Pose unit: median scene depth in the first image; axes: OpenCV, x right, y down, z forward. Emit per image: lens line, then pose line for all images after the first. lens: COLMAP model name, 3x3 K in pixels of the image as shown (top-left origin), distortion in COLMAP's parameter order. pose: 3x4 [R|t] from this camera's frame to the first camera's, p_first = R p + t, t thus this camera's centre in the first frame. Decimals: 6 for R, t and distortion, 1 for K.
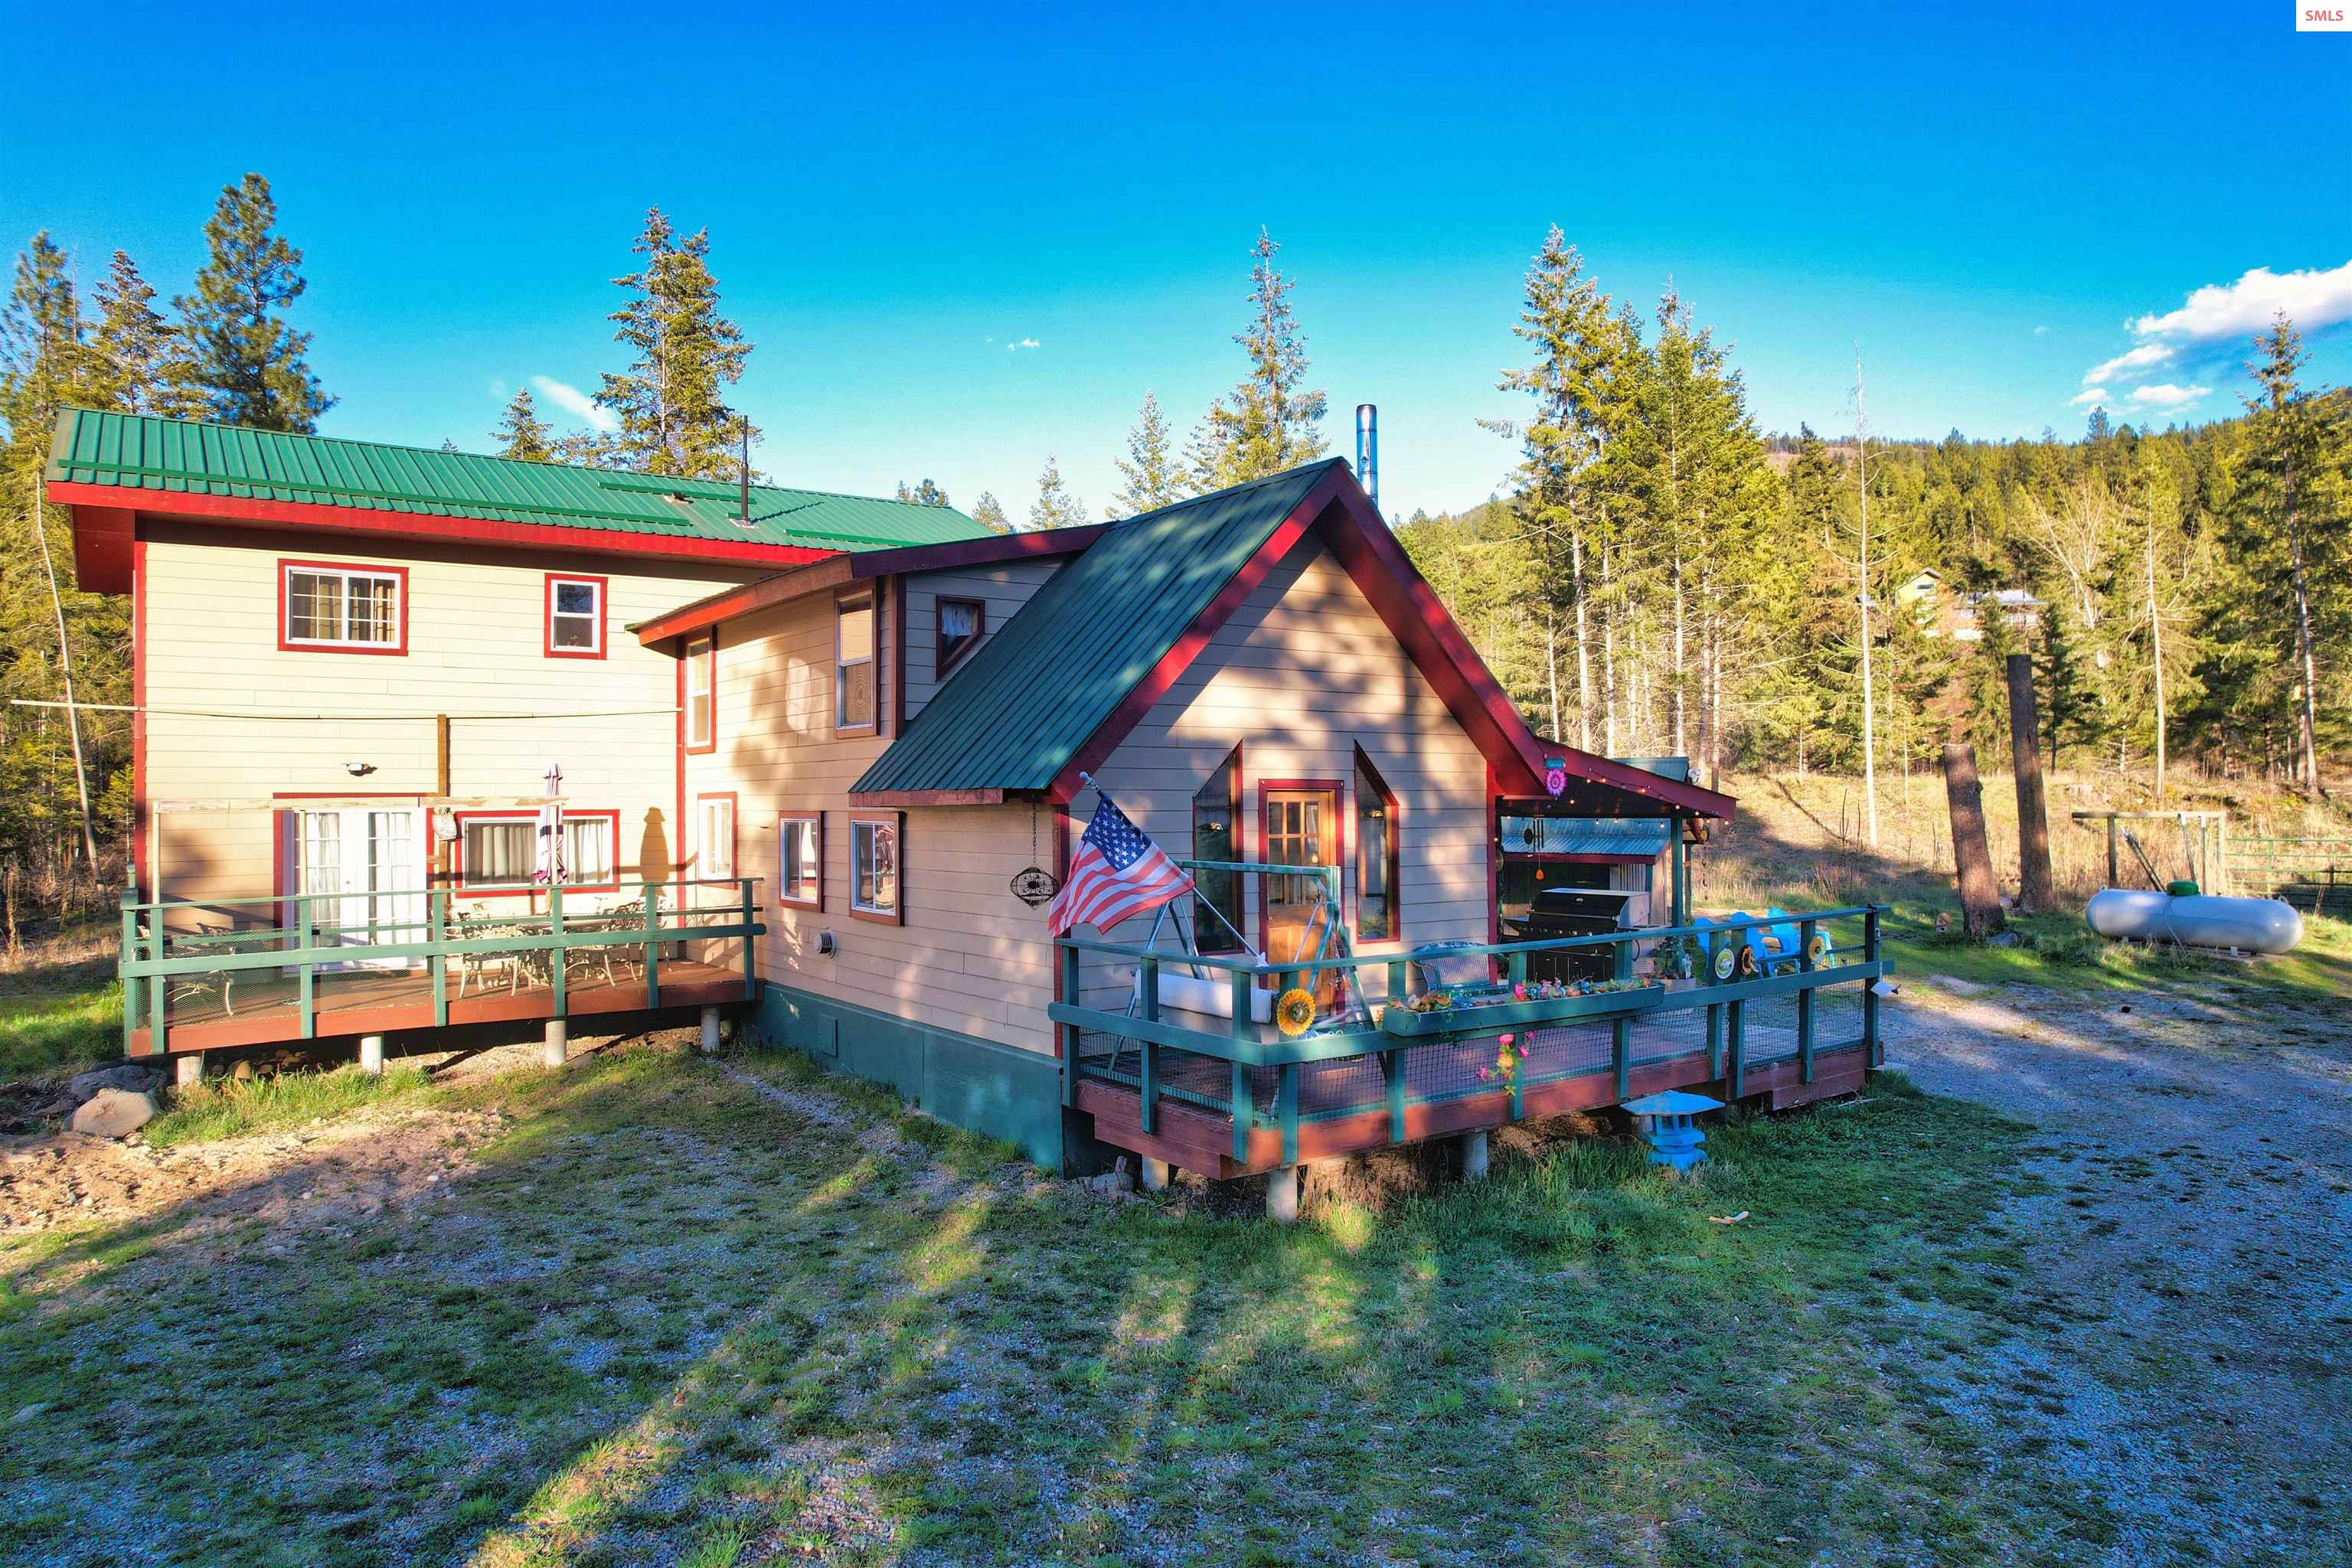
lens RADIAL K [[1495.5, 0, 1176.0], [0, 1495.5, 784.0], [0, 0, 1]] dist [-0.070456, 0.048035]
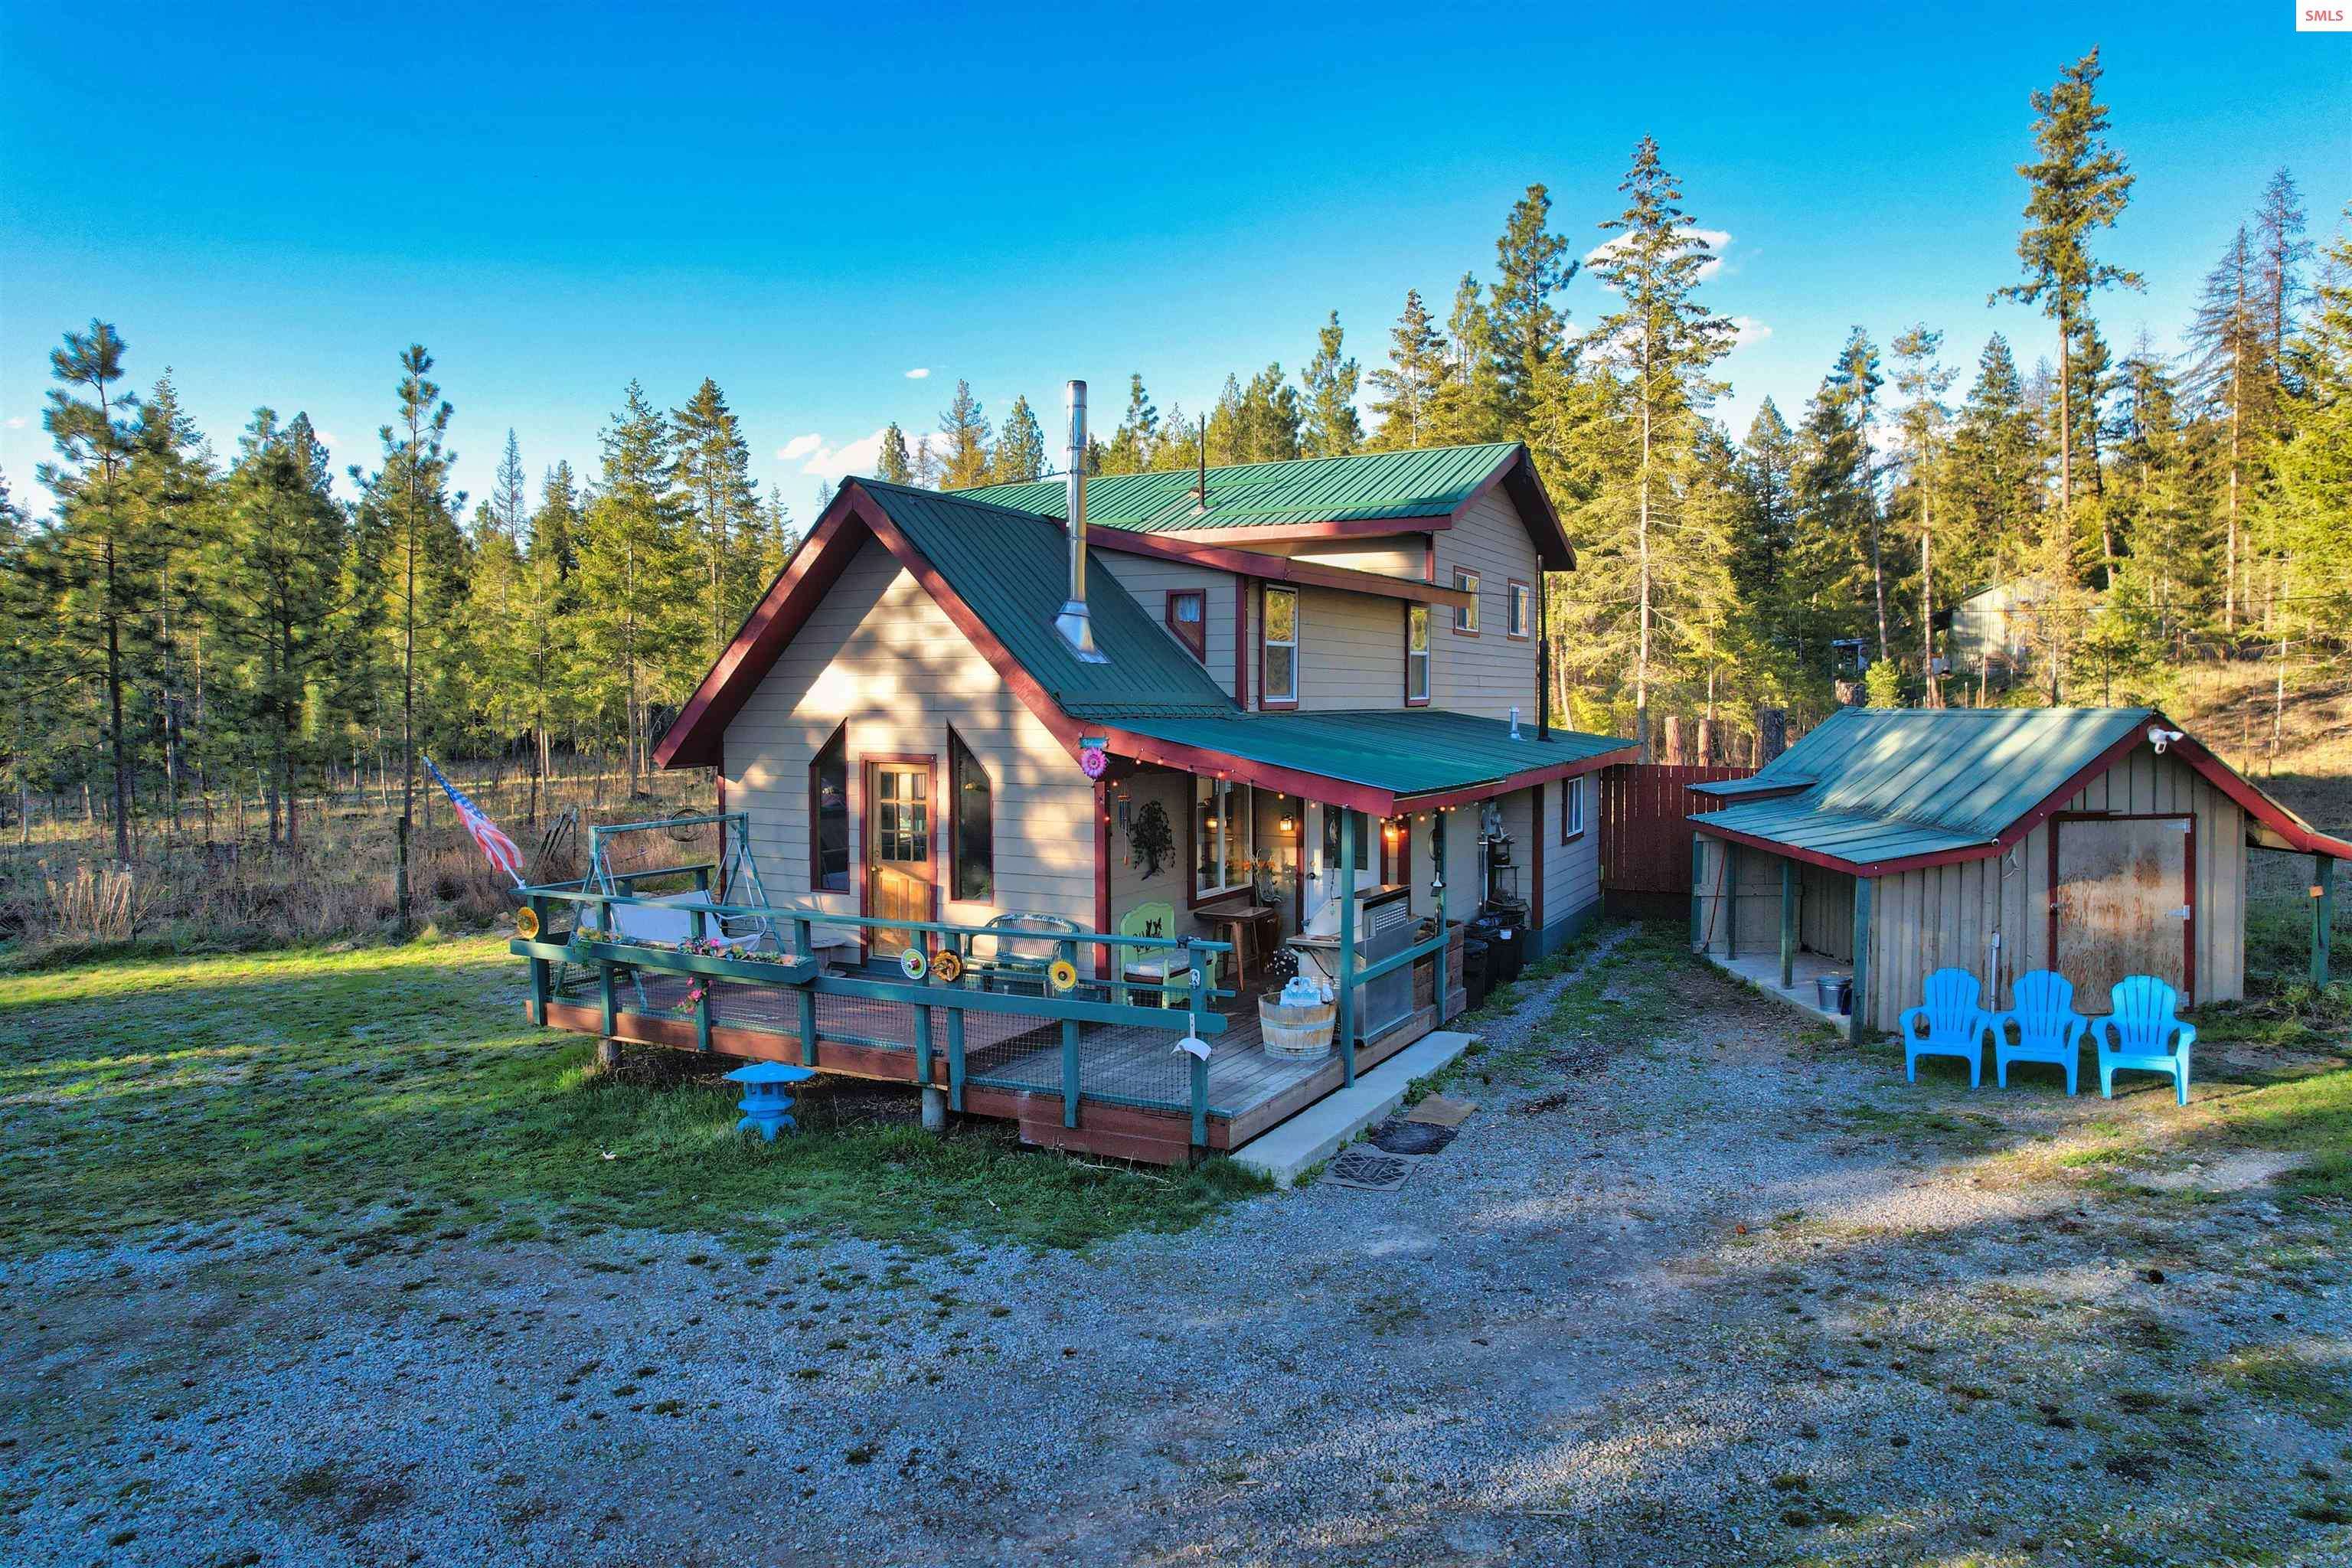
lens RADIAL K [[1495.5, 0, 1176.0], [0, 1495.5, 784.0], [0, 0, 1]] dist [-0.070456, 0.048035]
pose [[0.473868, 0.053274, -0.878983, 1.715413], [0.008844, 0.997830, 0.065245, -0.073073], [0.880551, -0.038691, 0.472369, 0.922083]]
